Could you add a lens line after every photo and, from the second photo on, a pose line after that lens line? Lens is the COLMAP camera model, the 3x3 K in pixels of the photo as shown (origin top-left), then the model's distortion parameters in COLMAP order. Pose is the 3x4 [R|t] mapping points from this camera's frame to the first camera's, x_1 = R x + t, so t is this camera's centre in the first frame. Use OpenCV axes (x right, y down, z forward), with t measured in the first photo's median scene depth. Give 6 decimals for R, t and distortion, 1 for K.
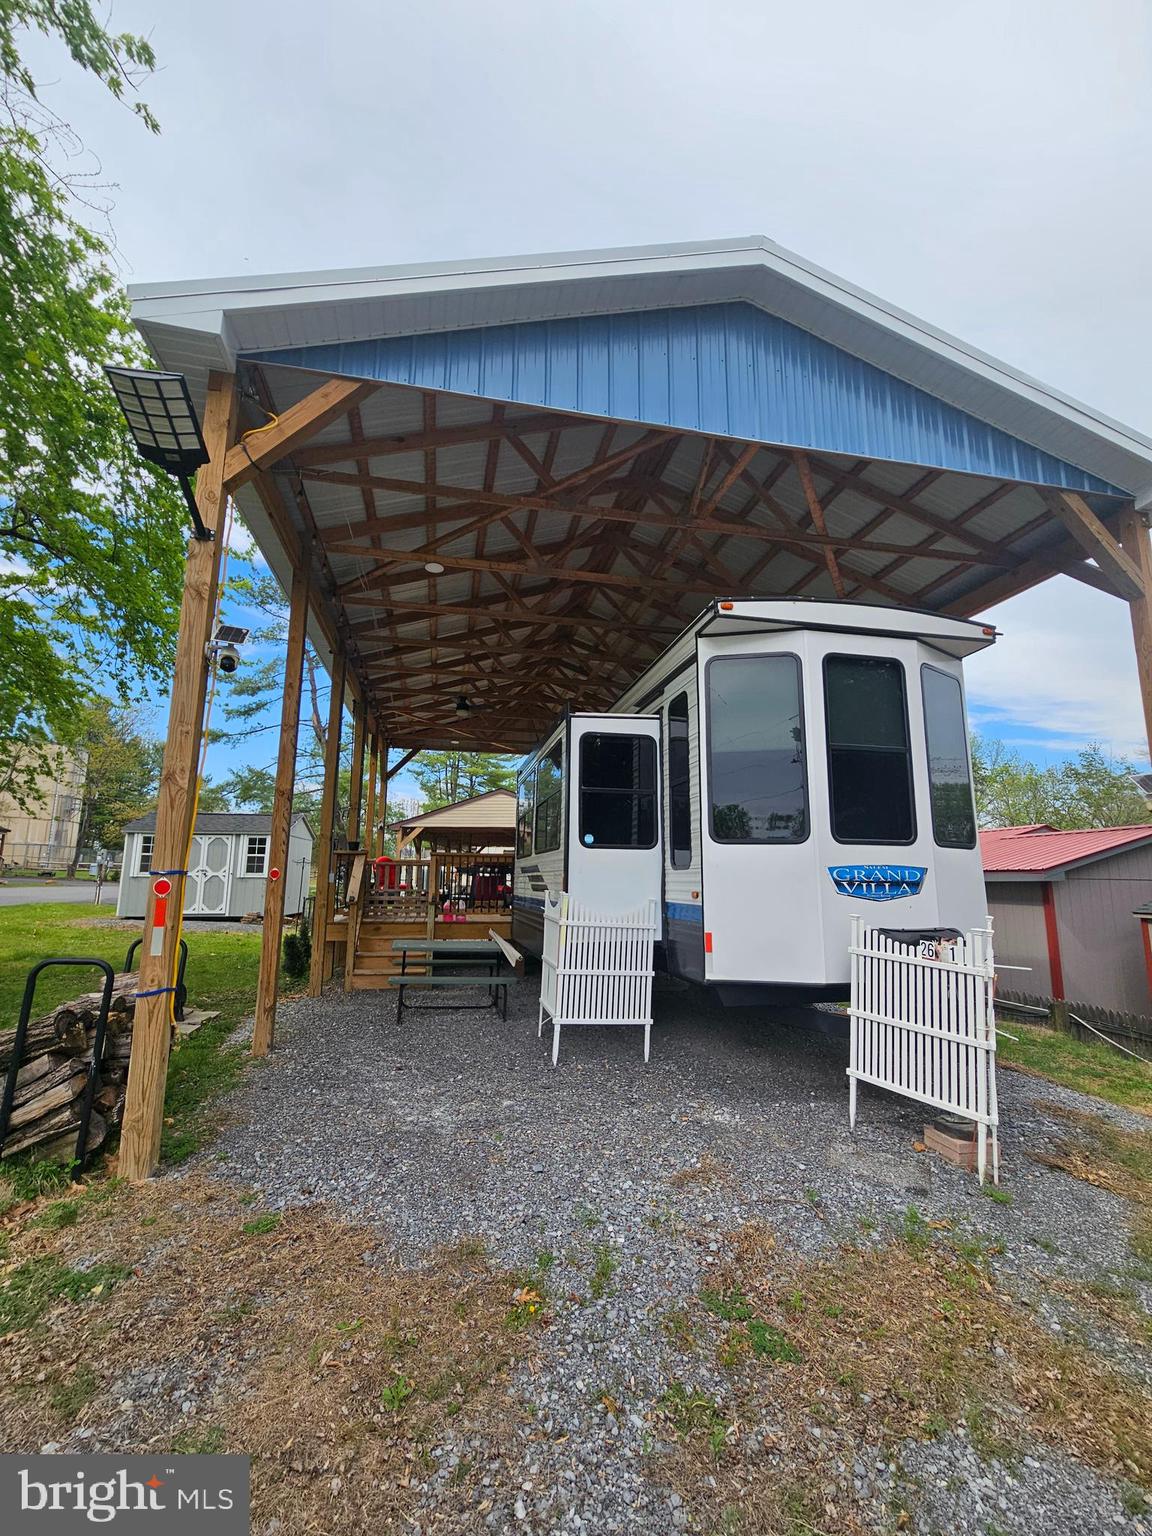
lens RADIAL K [[629.3, 0, 576.5], [0, 629.3, 775.4], [0, 0, 1]] dist [-0.002175, 0.000580]
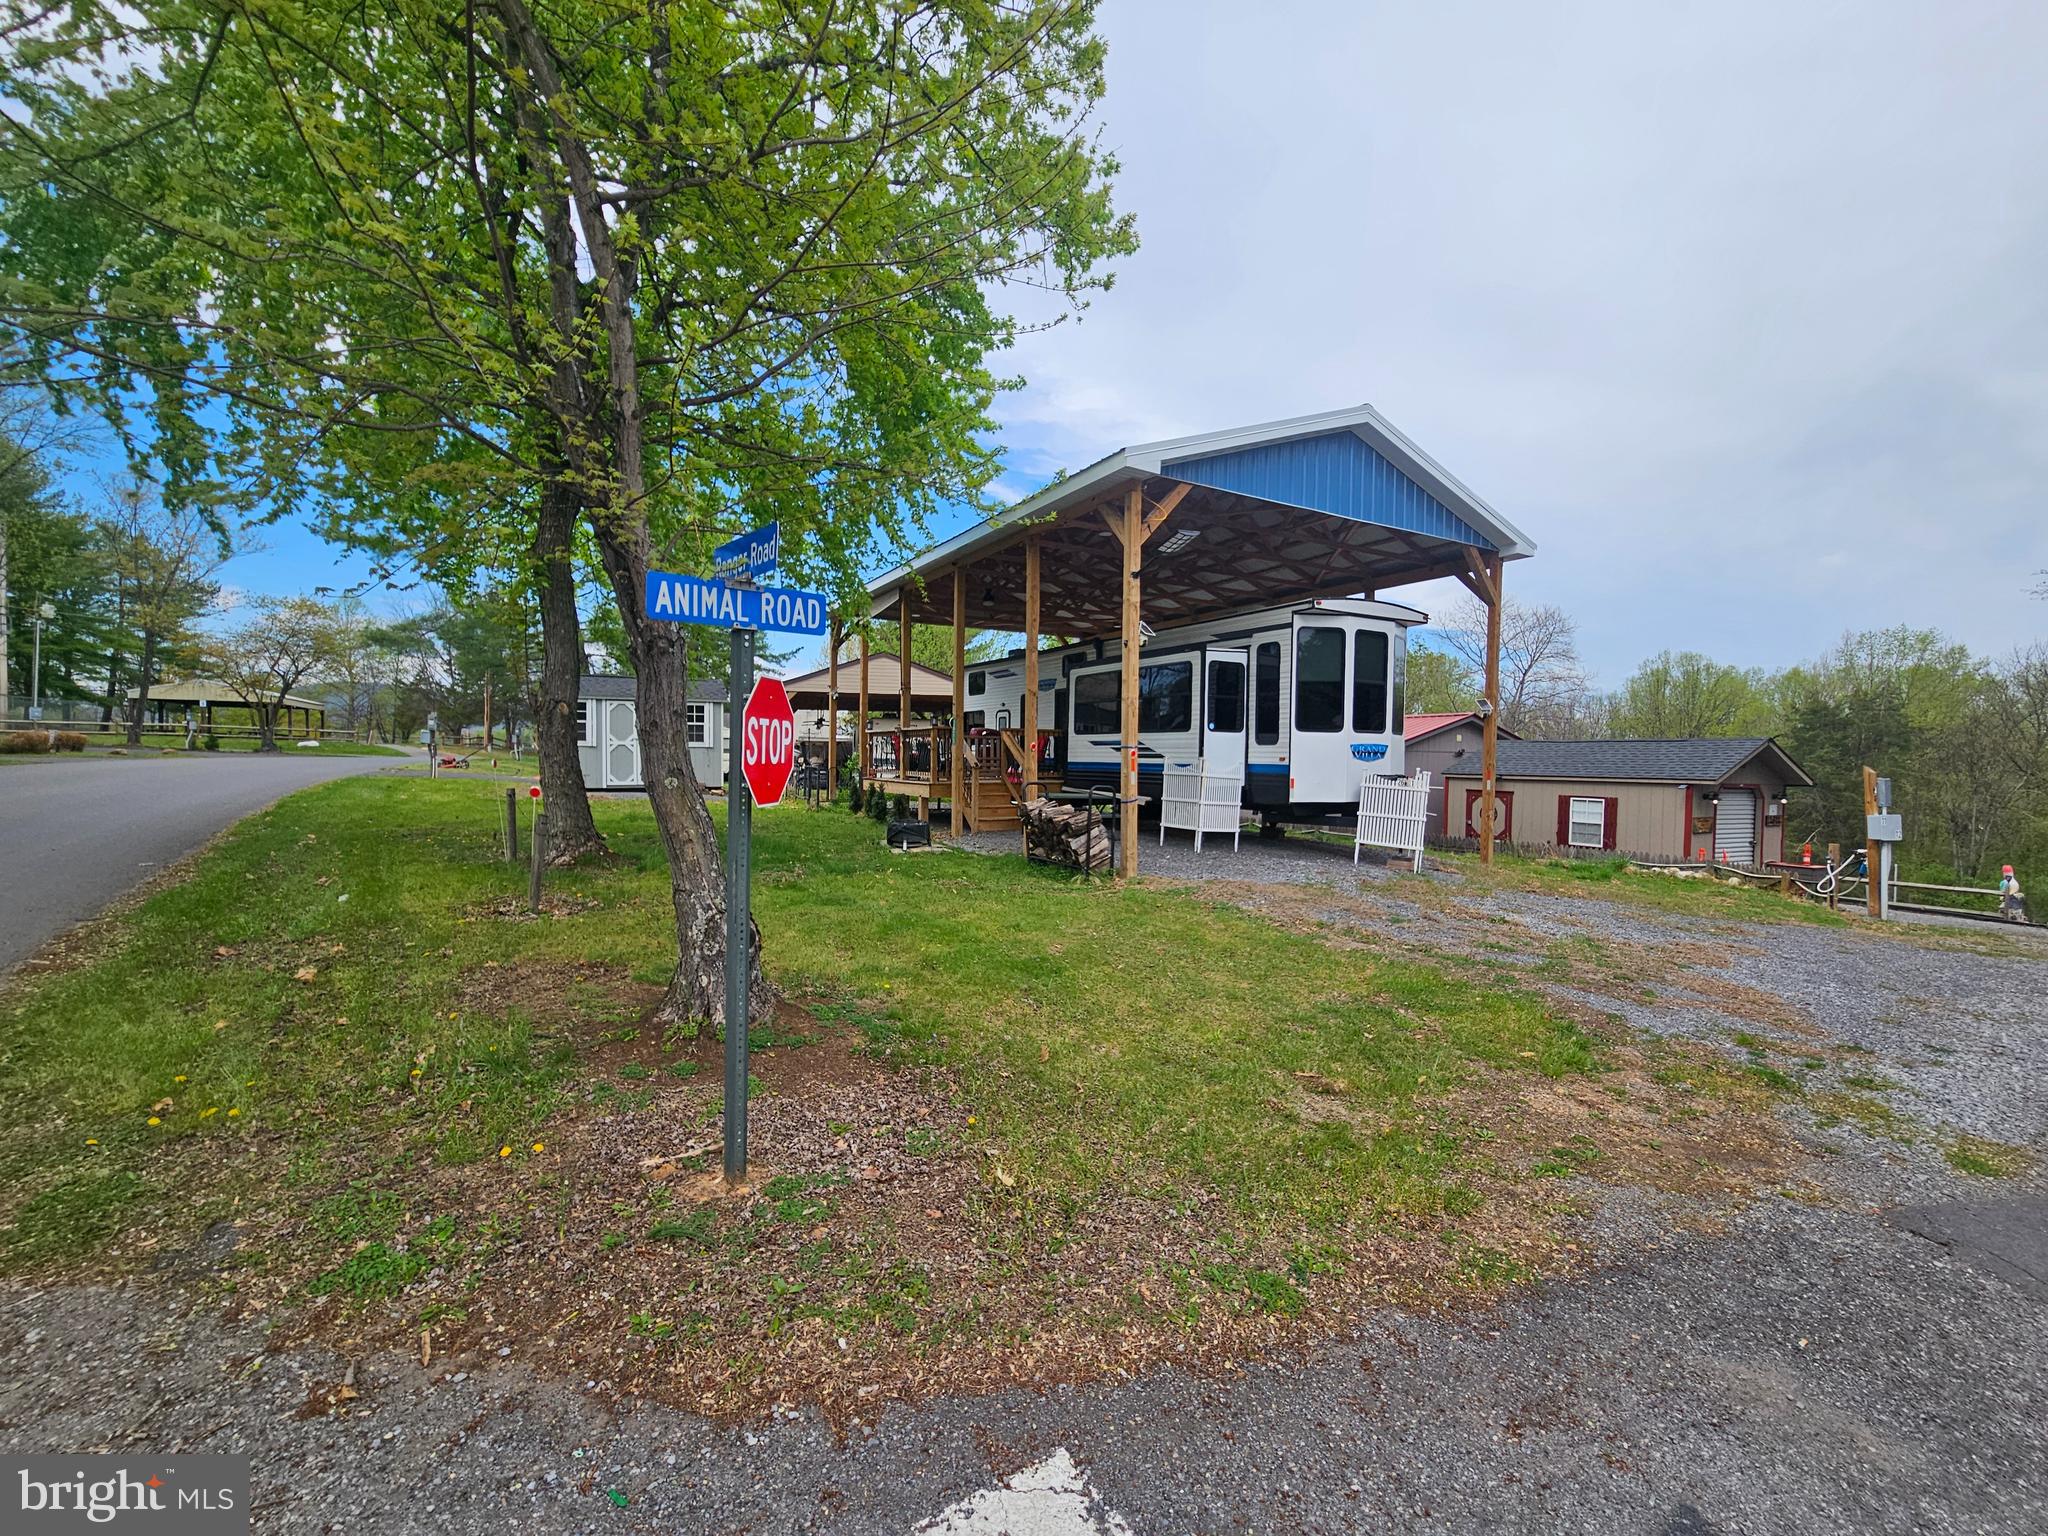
lens RADIAL K [[839.1, 0, 1039.7], [0, 839.1, 771.2], [0, 0, 1]] dist [-0.002175, 0.000580]
pose [[0.947449, -0.004555, 0.319875, -1.262612], [-0.055667, 0.982297, 0.178869, -0.173149], [-0.315027, -0.187276, 0.930422, -1.061939]]
